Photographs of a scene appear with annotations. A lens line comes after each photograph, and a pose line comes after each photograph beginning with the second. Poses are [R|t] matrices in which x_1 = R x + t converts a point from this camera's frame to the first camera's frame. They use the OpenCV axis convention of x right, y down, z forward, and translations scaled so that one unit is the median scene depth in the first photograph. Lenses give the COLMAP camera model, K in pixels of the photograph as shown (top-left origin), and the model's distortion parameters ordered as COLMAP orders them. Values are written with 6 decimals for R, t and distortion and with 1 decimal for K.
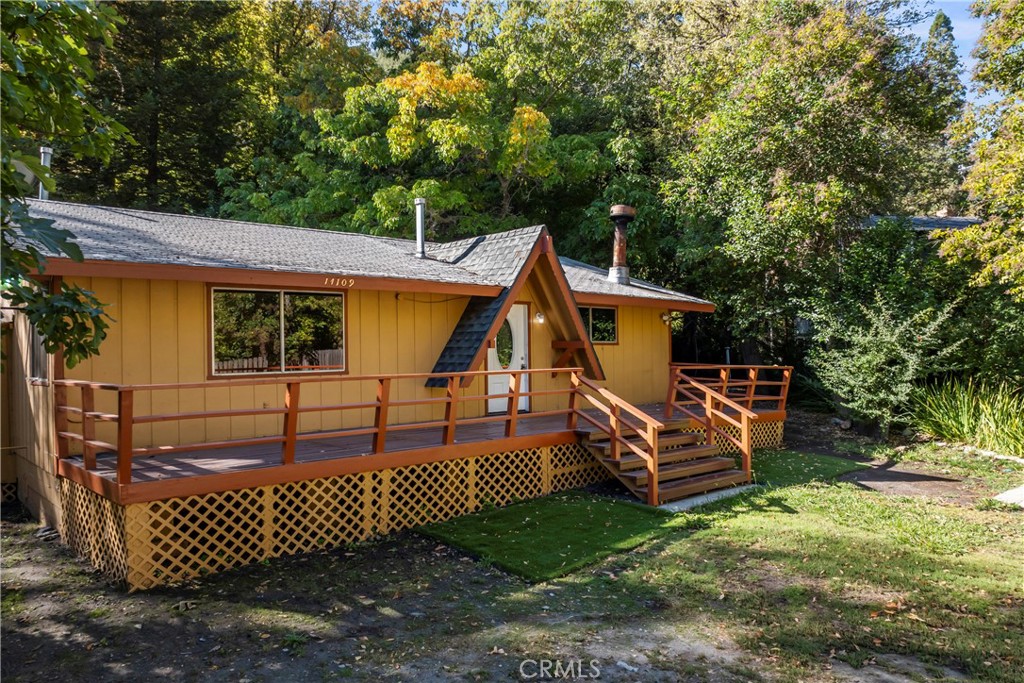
lens RADIAL K [[701.7, 0, 509.0], [0, 701.7, 346.9], [0, 0, 1]] dist [-0.027574, -0.004532]
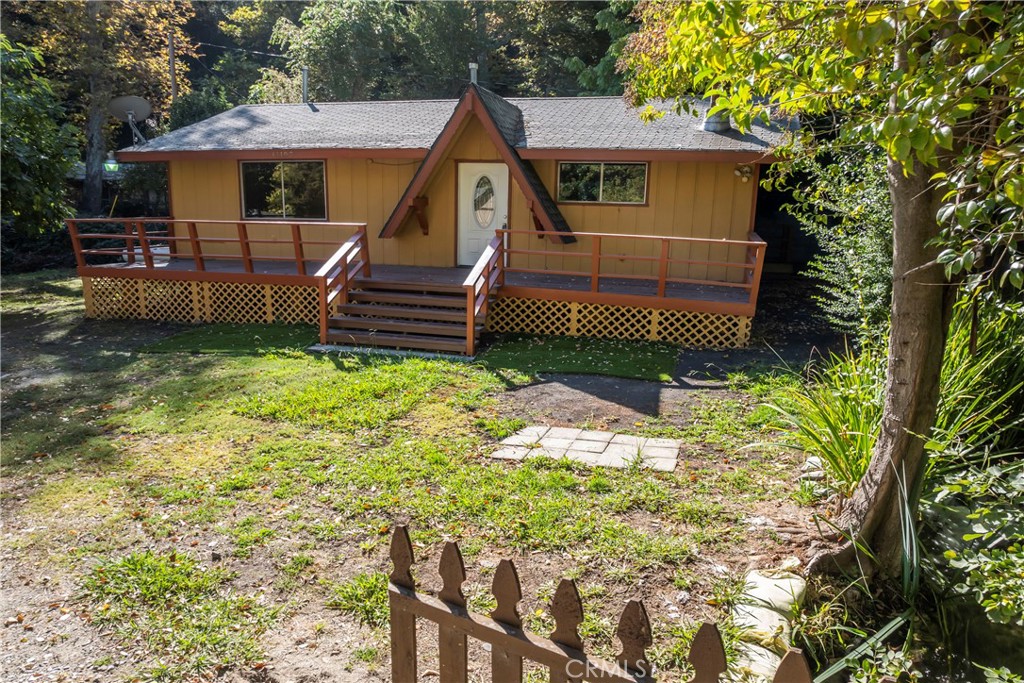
lens RADIAL K [[701.7, 0, 514.3], [0, 701.7, 386.2], [0, 0, 1]] dist [-0.027574, -0.004532]
pose [[0.570098, 0.224780, -0.790229, 1.241399], [-0.020039, 0.965363, 0.260140, -0.016960], [0.821332, -0.132470, 0.554856, 0.550203]]
